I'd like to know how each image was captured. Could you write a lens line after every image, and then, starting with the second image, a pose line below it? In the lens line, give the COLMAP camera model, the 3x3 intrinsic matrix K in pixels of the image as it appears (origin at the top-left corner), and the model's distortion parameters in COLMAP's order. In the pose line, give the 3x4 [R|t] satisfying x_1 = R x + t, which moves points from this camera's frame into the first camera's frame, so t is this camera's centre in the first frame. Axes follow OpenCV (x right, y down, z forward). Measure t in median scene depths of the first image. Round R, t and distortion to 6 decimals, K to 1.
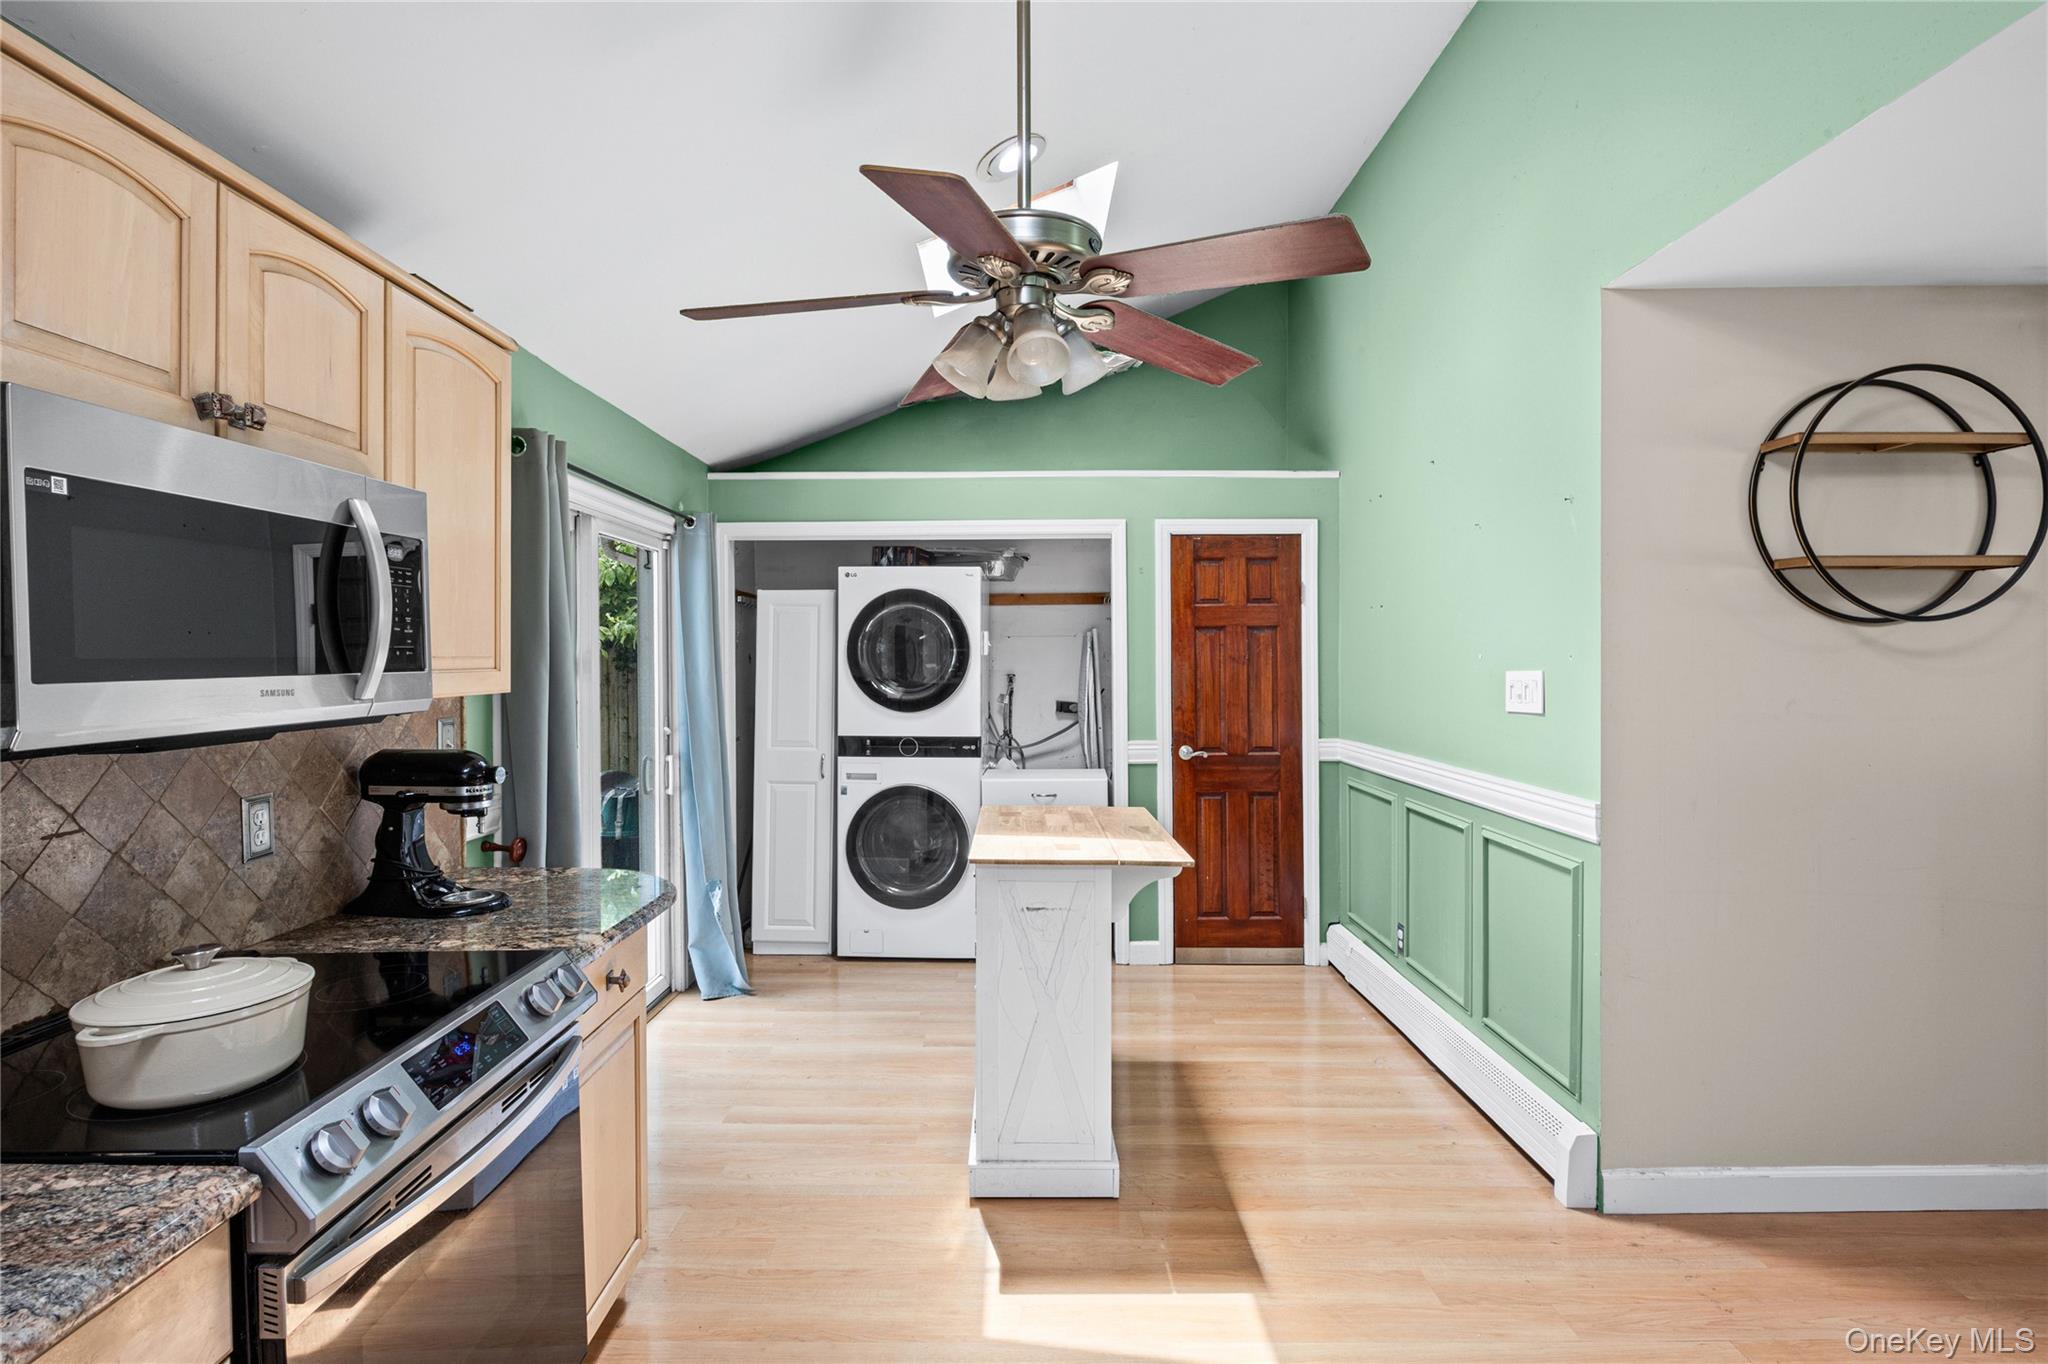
lens RADIAL K [[1019.9, 0, 1018.4], [0, 1019.9, 656.4], [0, 0, 1]] dist [-0.014547, 0.000409]
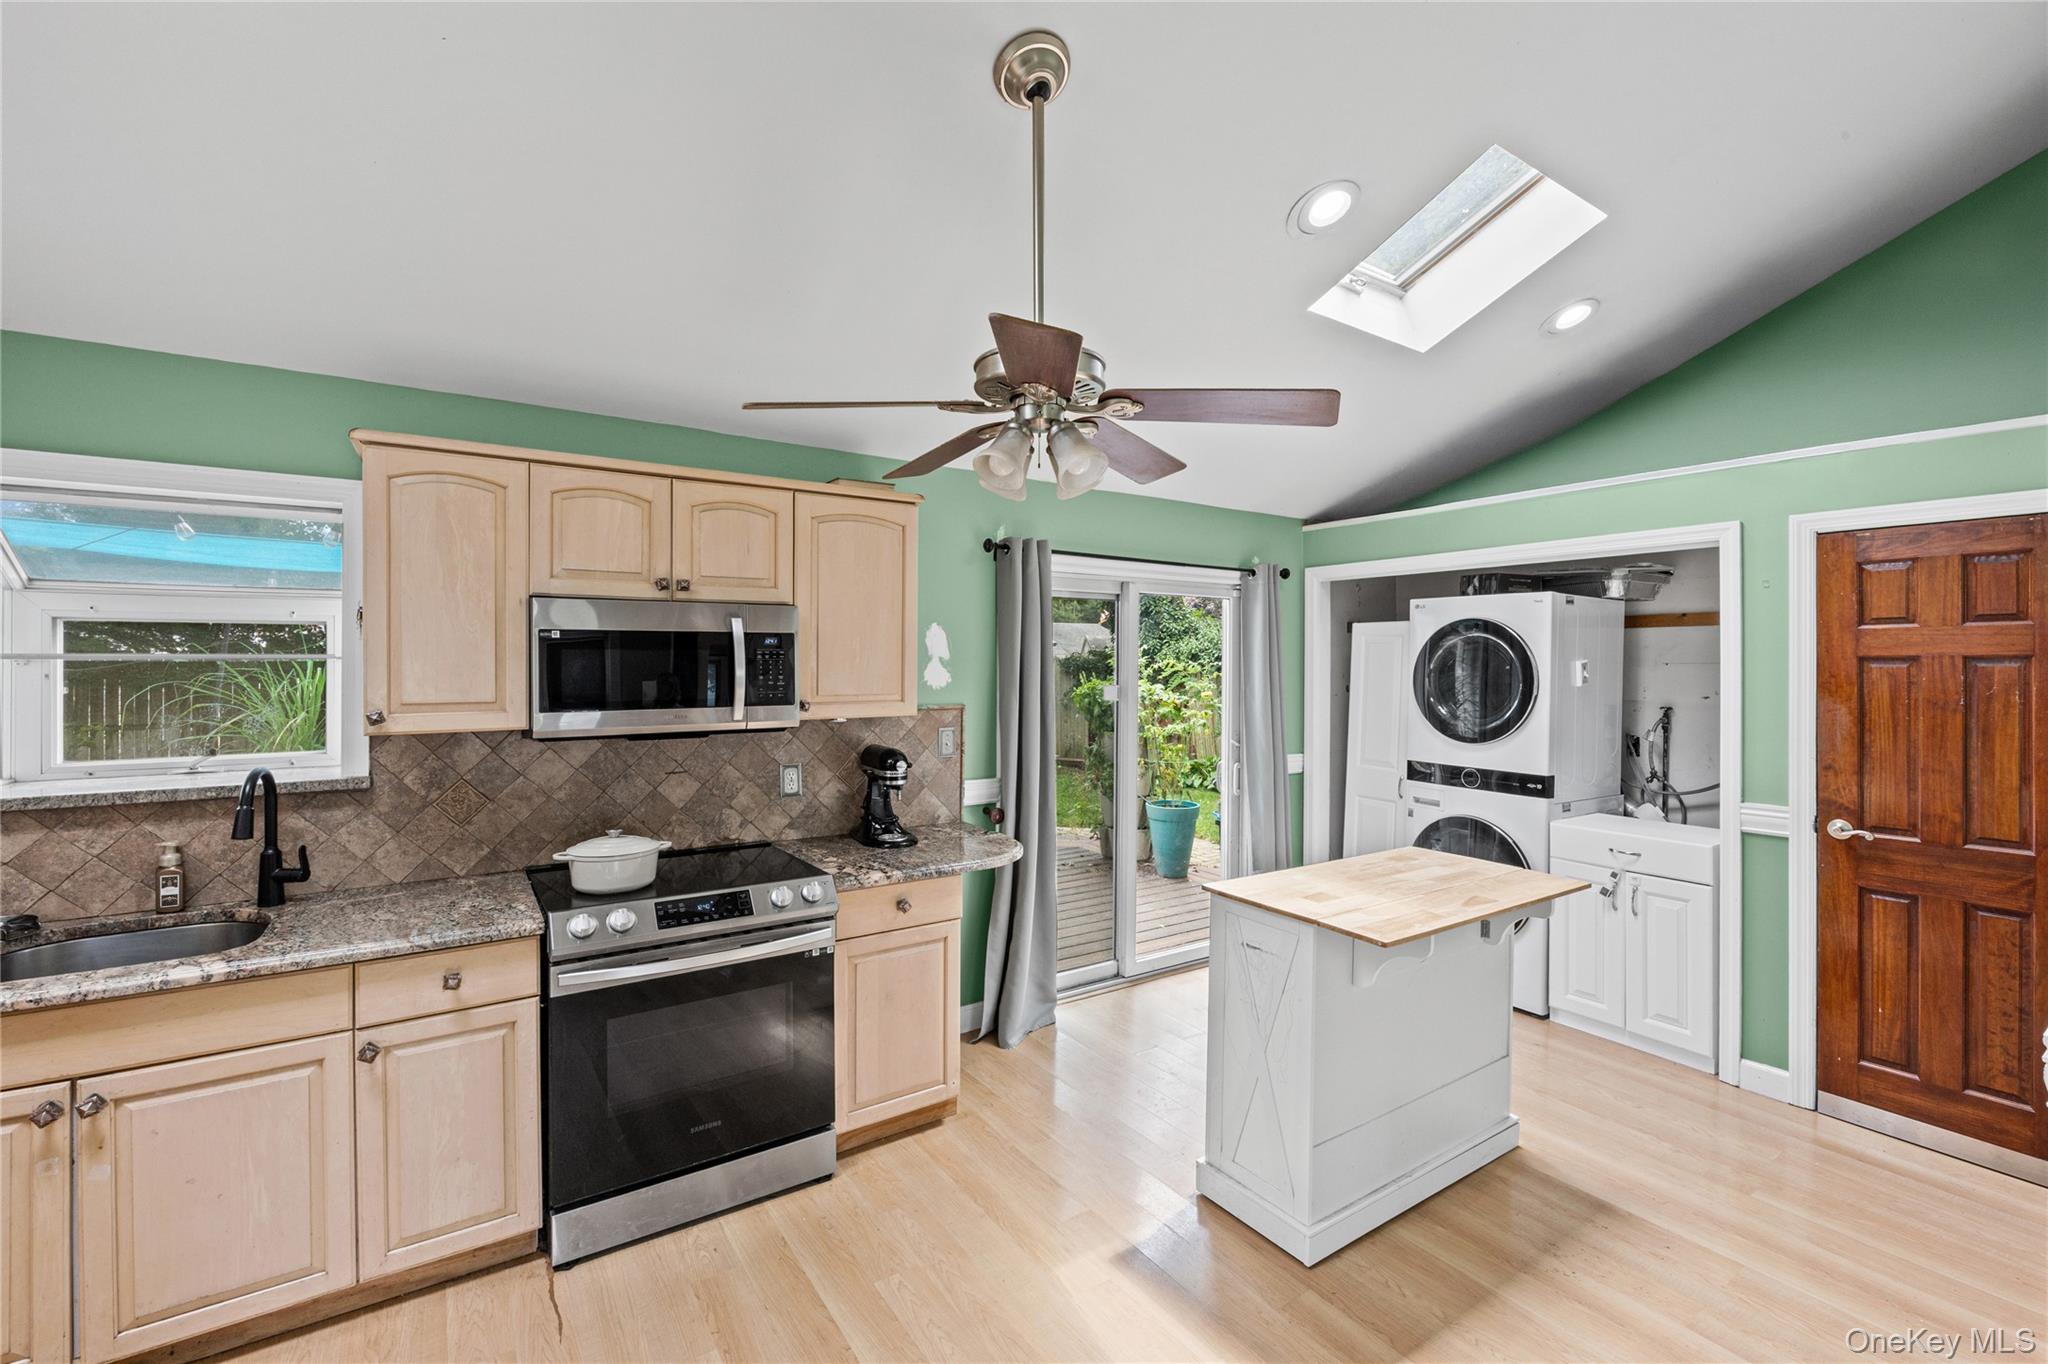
lens RADIAL K [[860.9, 0, 1018.0], [0, 860.9, 659.8], [0, 0, 1]] dist [-0.008246, -0.000047]
pose [[0.565538, 0.001934, -0.824720, 0.789950], [-0.003704, 0.999993, -0.000195, -0.058321], [0.824714, 0.003165, 0.565542, 0.393875]]
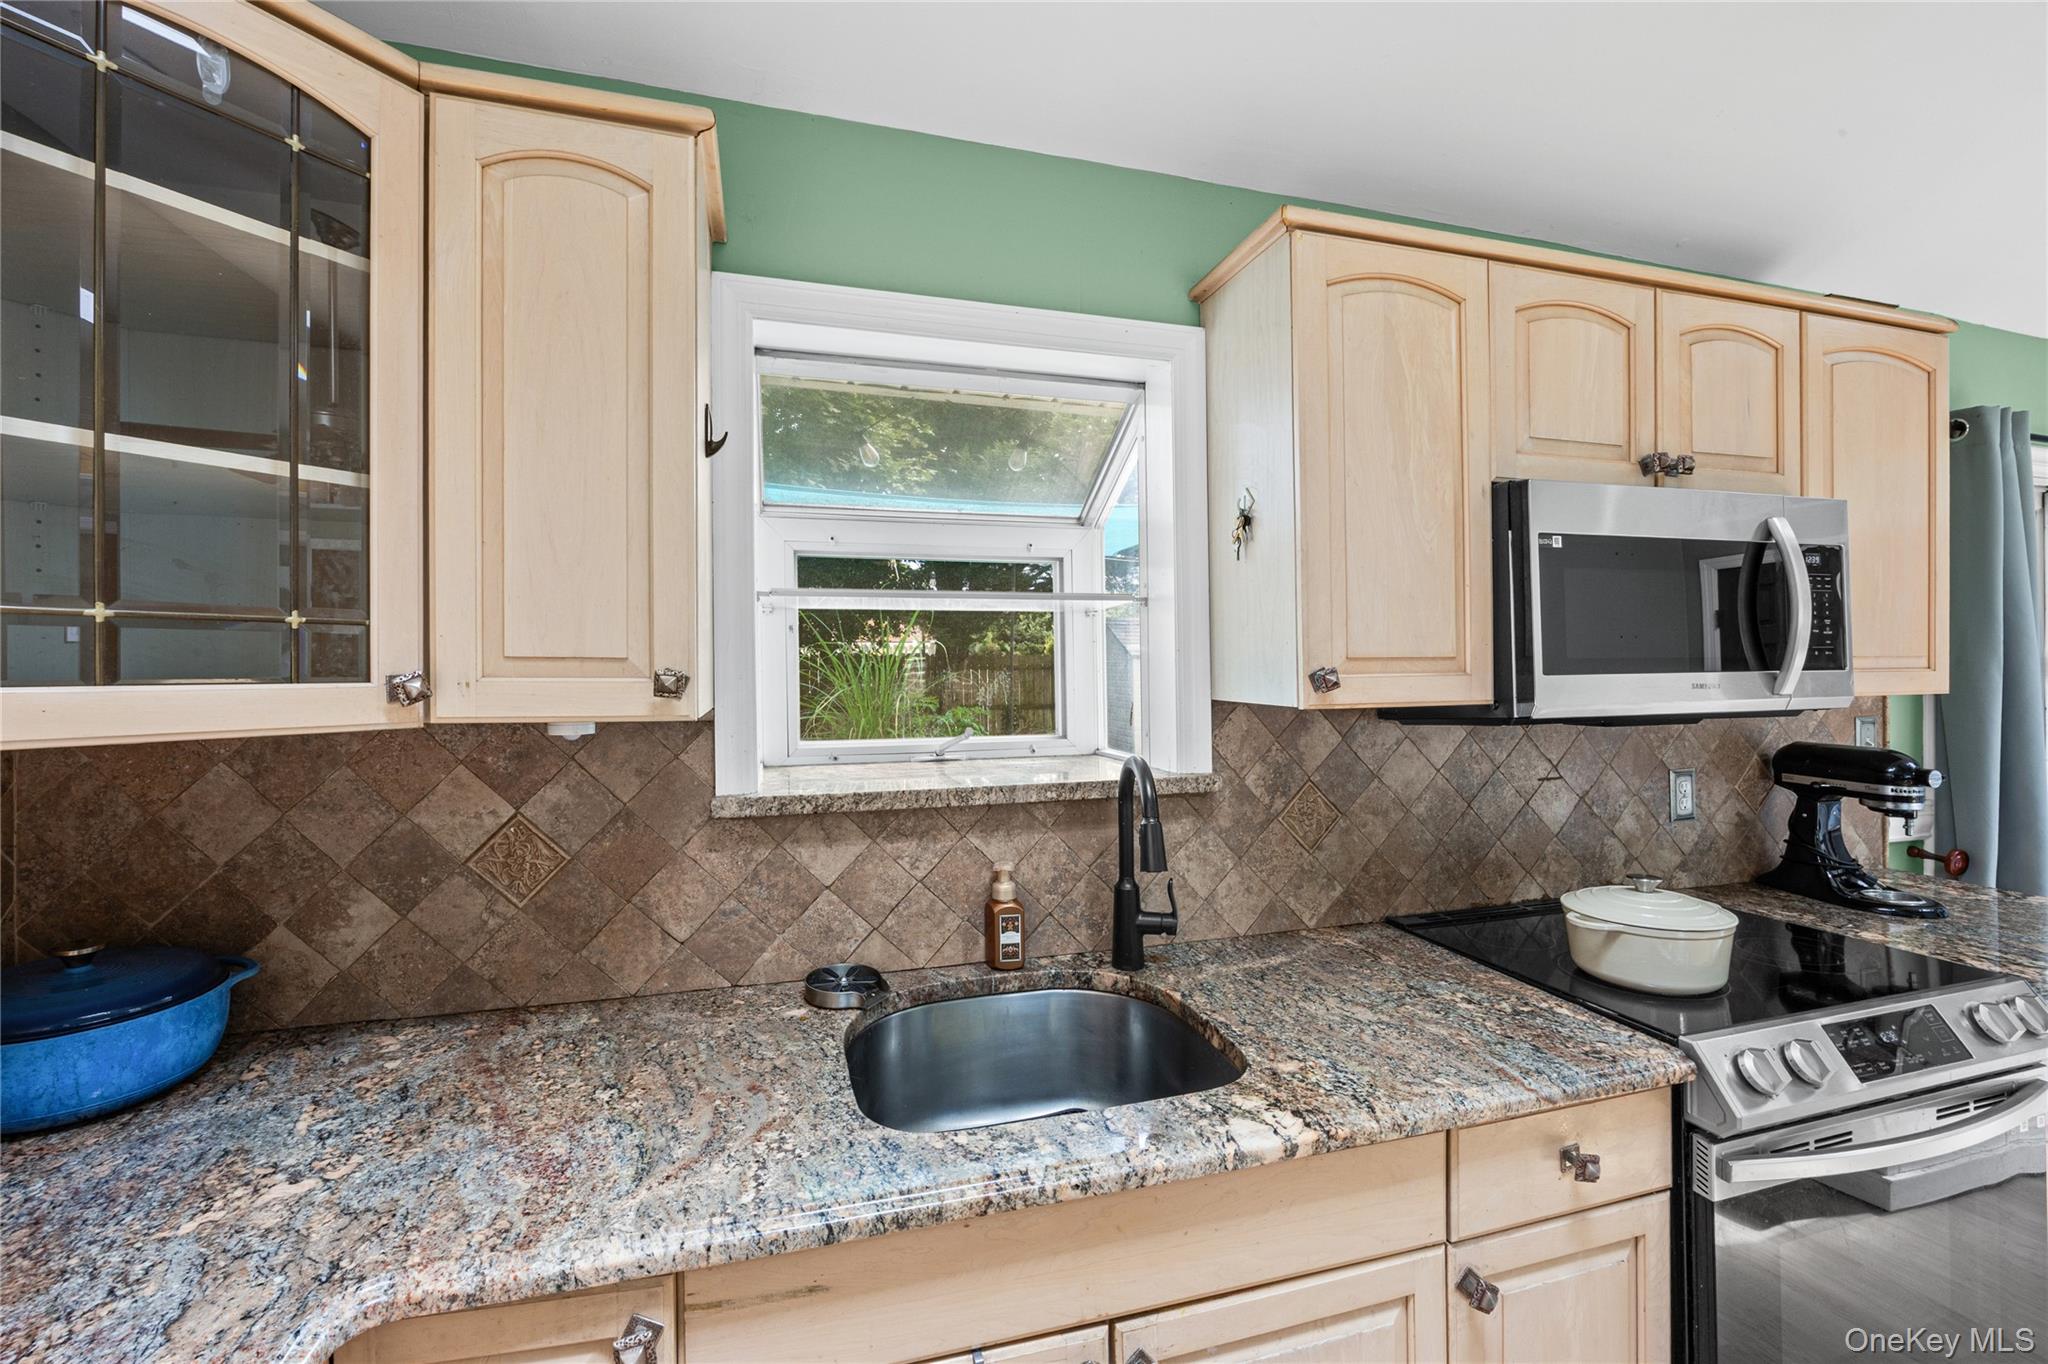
lens RADIAL K [[867.7, 0, 1028.7], [0, 867.7, 664.5], [0, 0, 1]] dist [-0.008667, 0.000245]
pose [[0.288469, 0.005173, -0.957475, 0.023367], [0.003752, 0.999972, 0.006533, -0.000038], [0.957482, -0.005477, 0.288442, -0.061408]]
